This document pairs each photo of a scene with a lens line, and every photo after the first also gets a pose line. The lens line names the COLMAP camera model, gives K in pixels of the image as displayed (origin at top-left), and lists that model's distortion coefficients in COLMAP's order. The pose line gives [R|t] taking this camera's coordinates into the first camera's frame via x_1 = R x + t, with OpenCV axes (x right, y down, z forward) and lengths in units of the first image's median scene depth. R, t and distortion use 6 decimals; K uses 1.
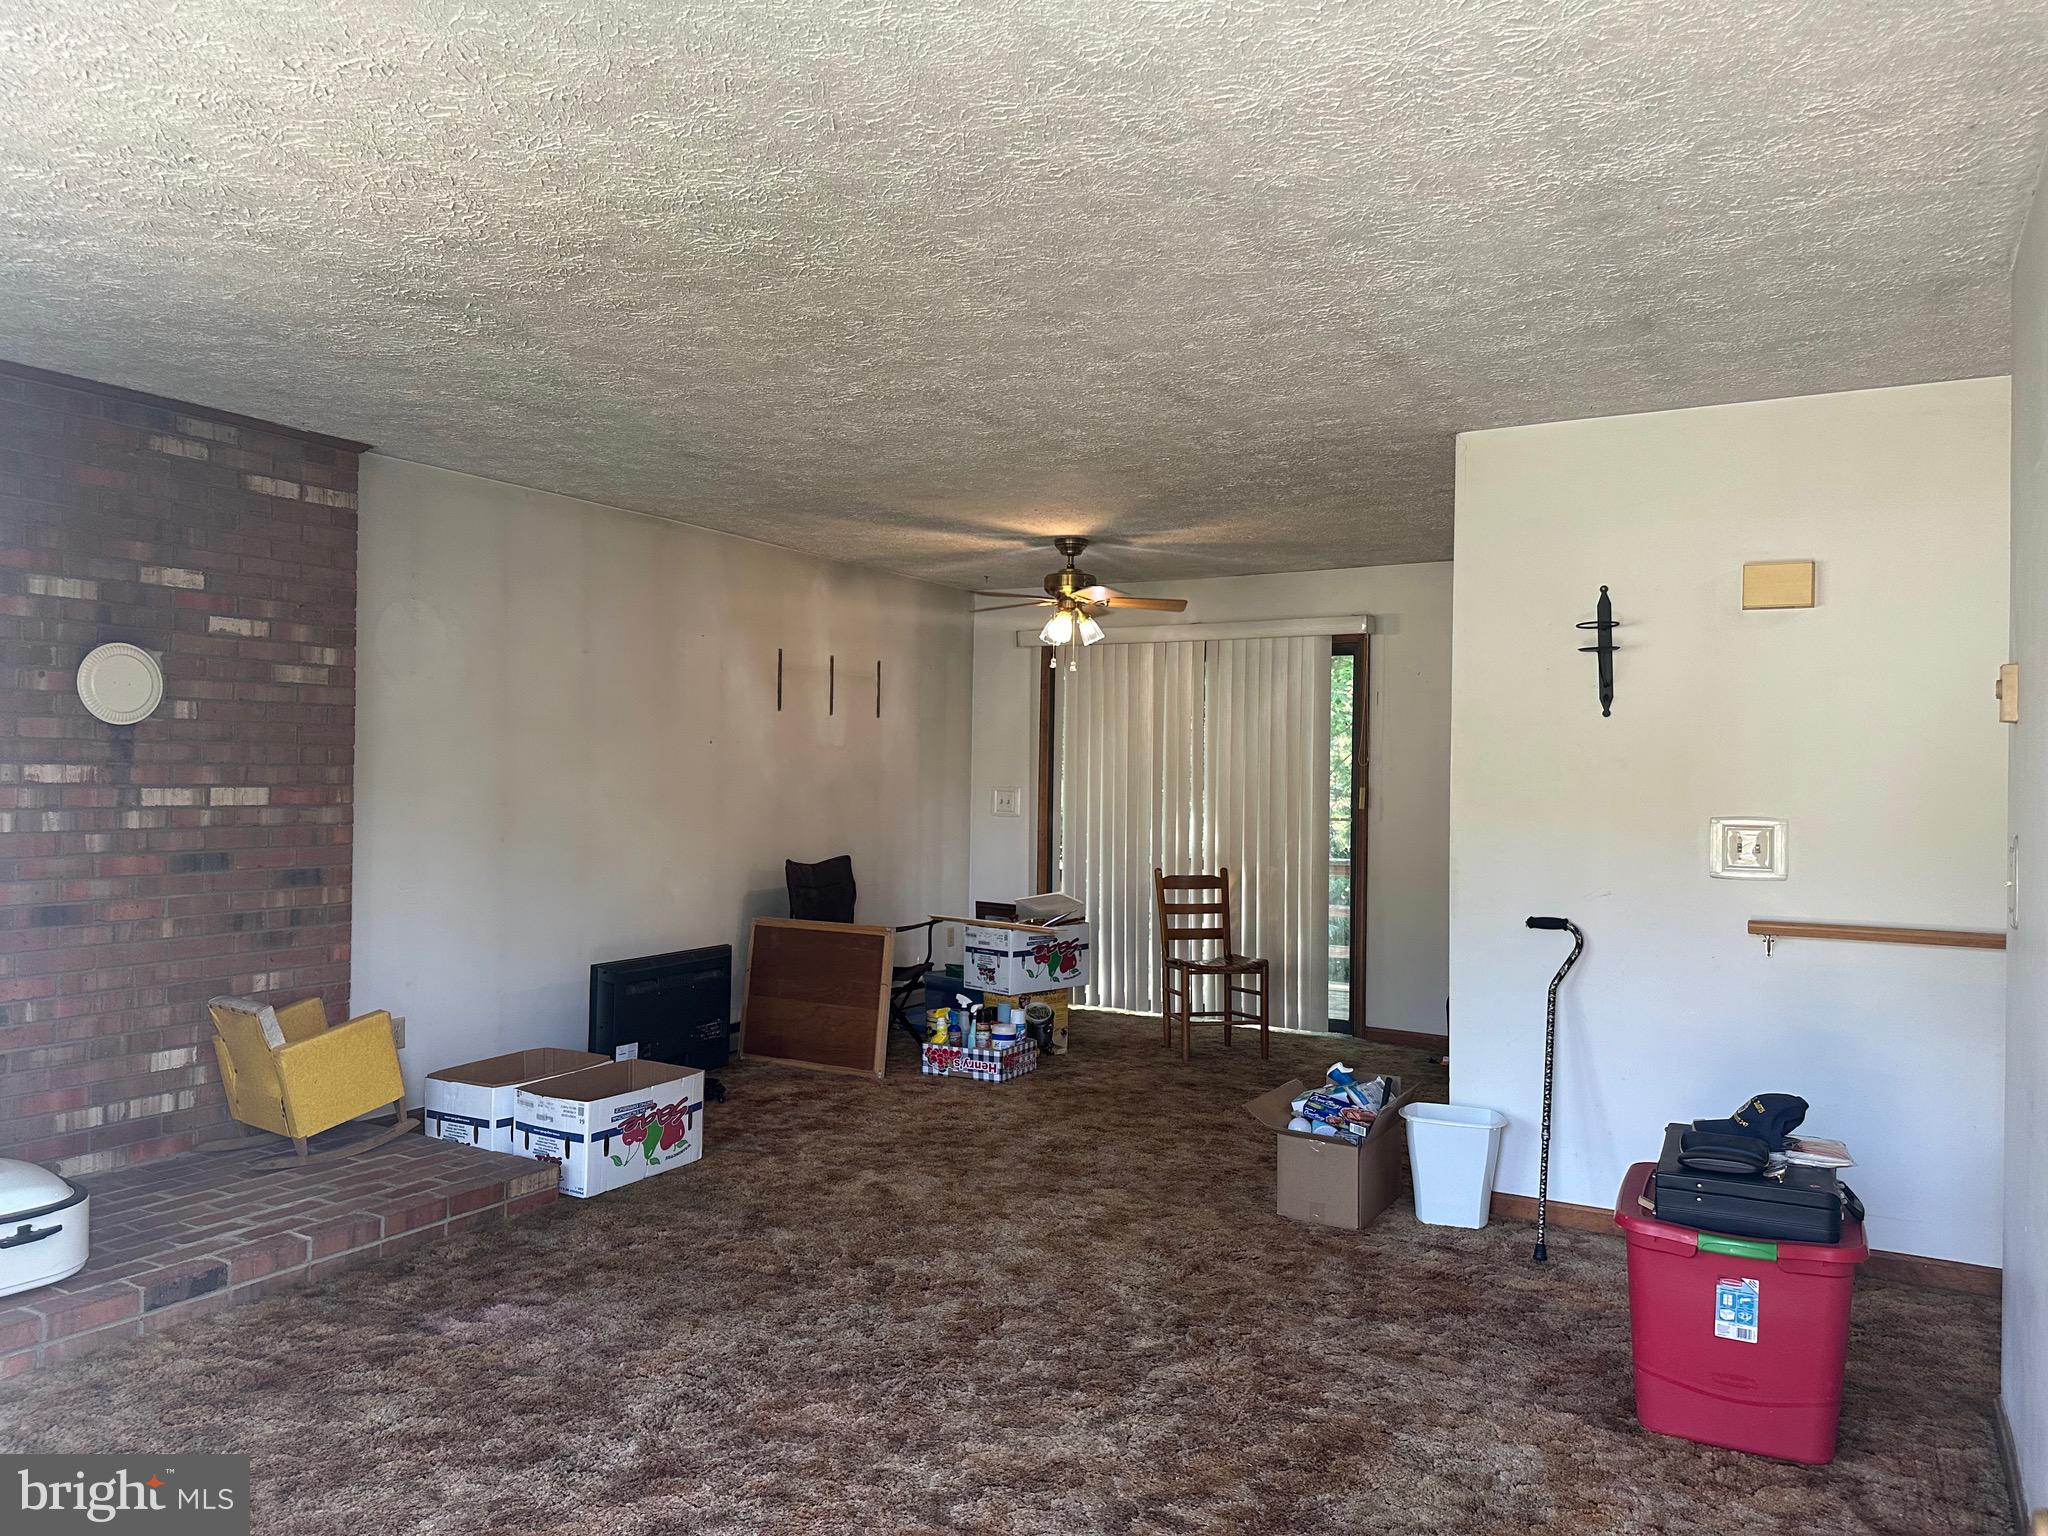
lens RADIAL K [[1456.2, 0, 1034.8], [0, 1456.2, 773.3], [0, 0, 1]] dist [0.077524, -0.003708]
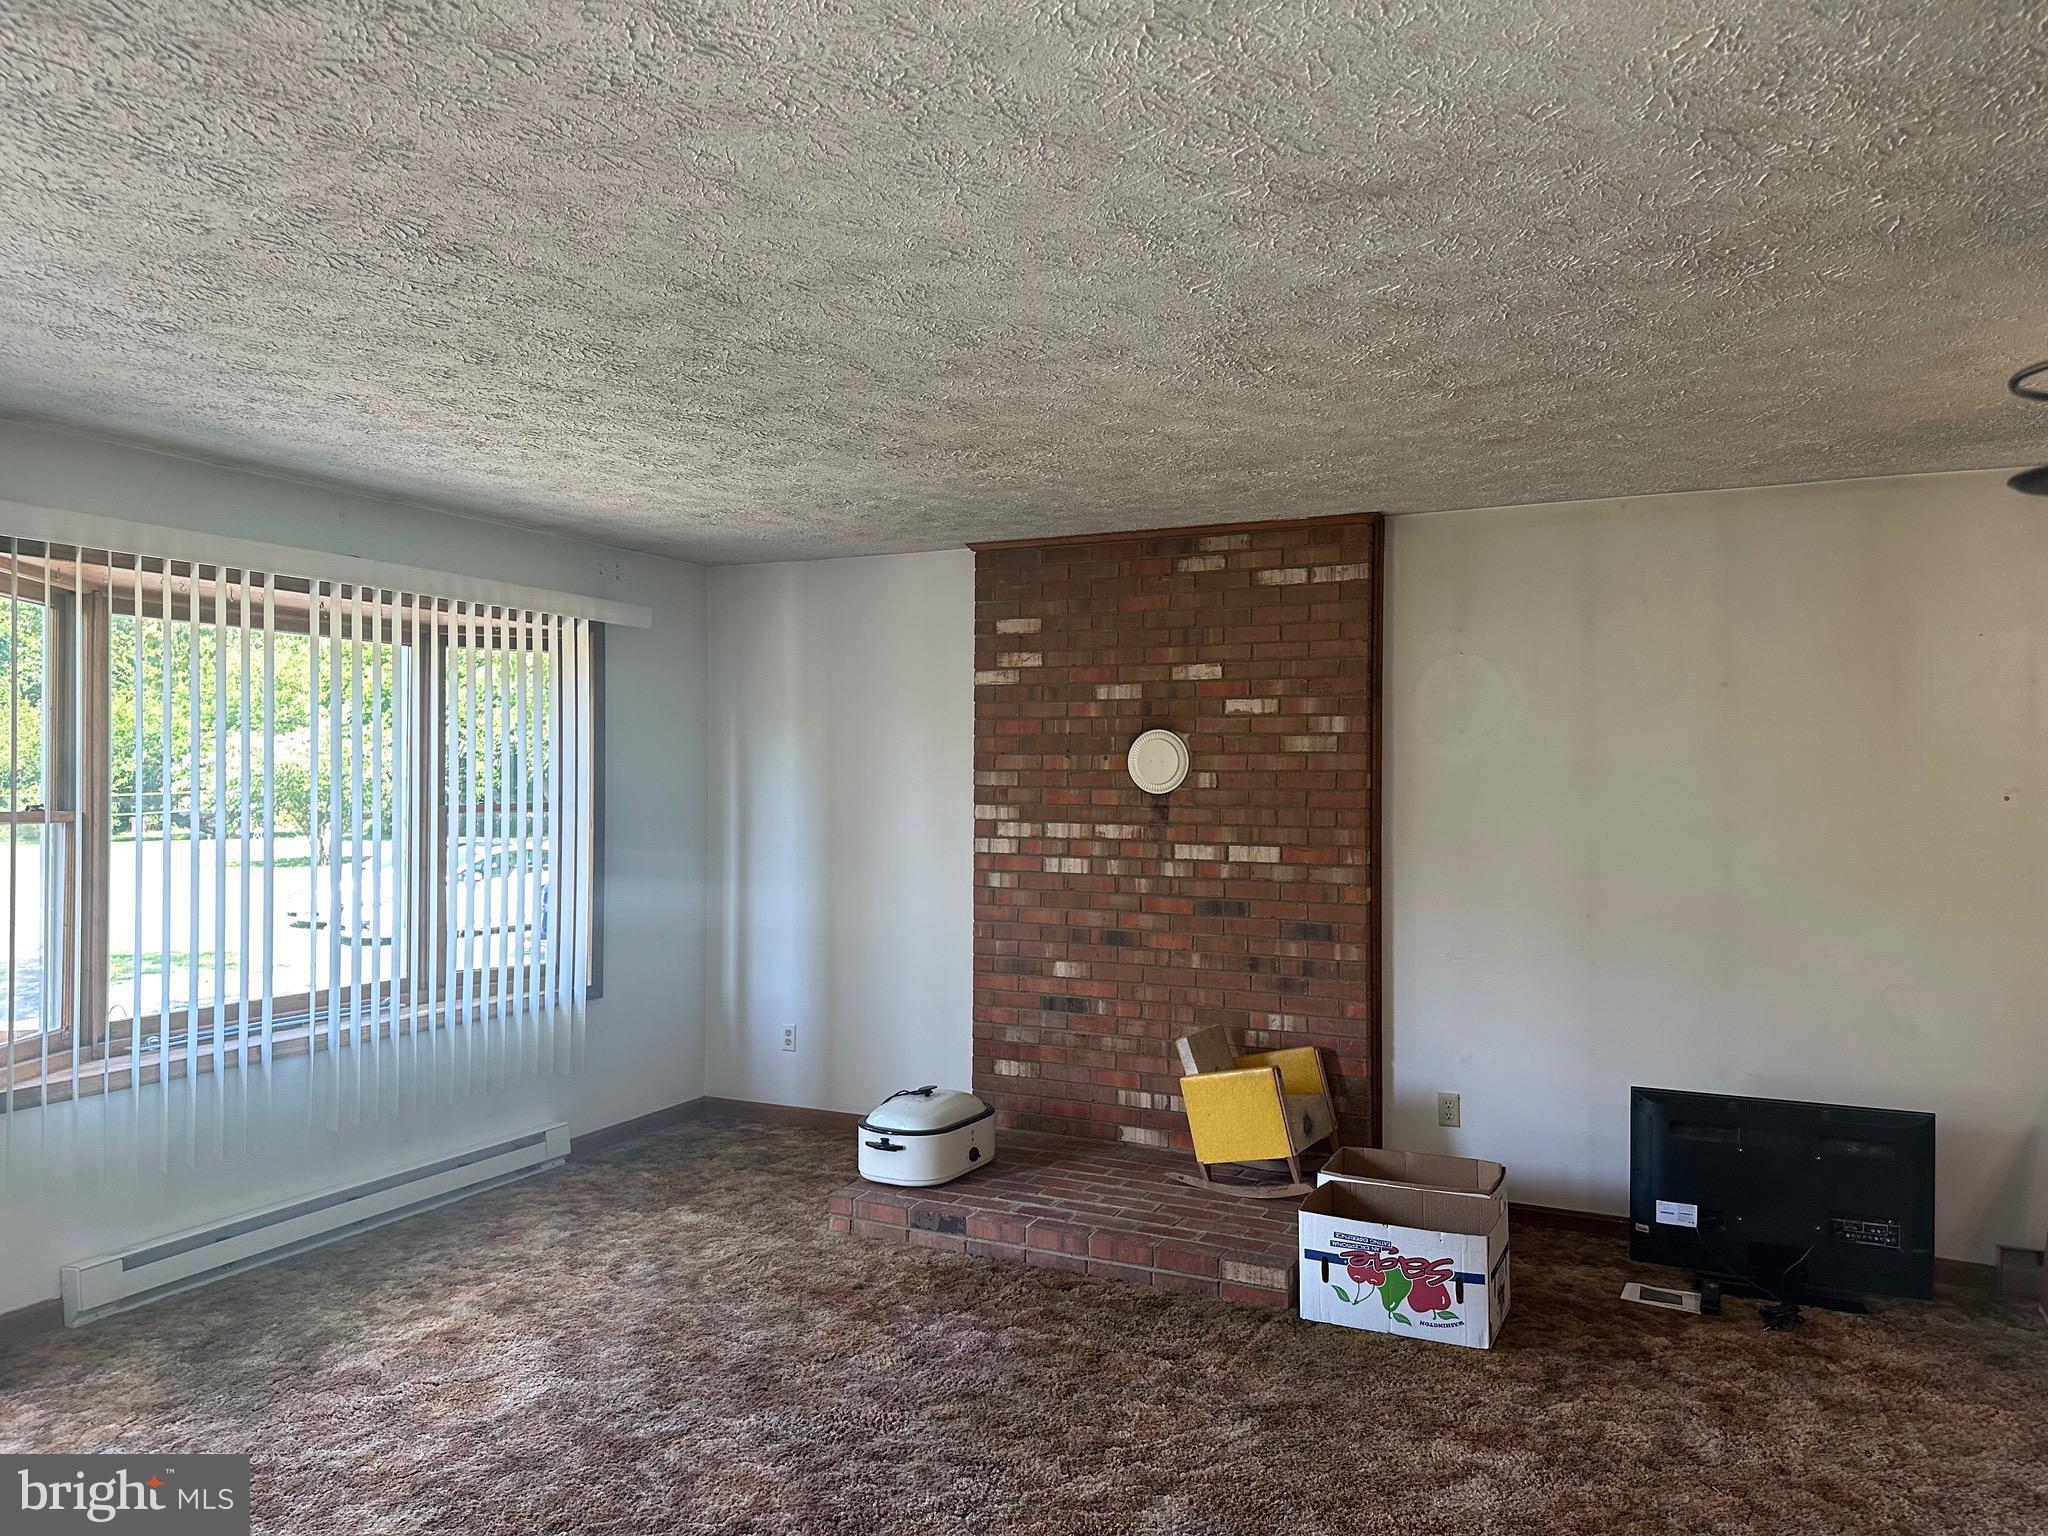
lens RADIAL K [[1456.2, 0, 959.7], [0, 1456.2, 754.0], [0, 0, 1]] dist [0.077524, -0.003708]
pose [[0.075697, -0.017145, -0.996983, 0.590171], [-0.002003, 0.999848, -0.017346, -0.042990], [0.997129, 0.003310, 0.075651, 0.715890]]
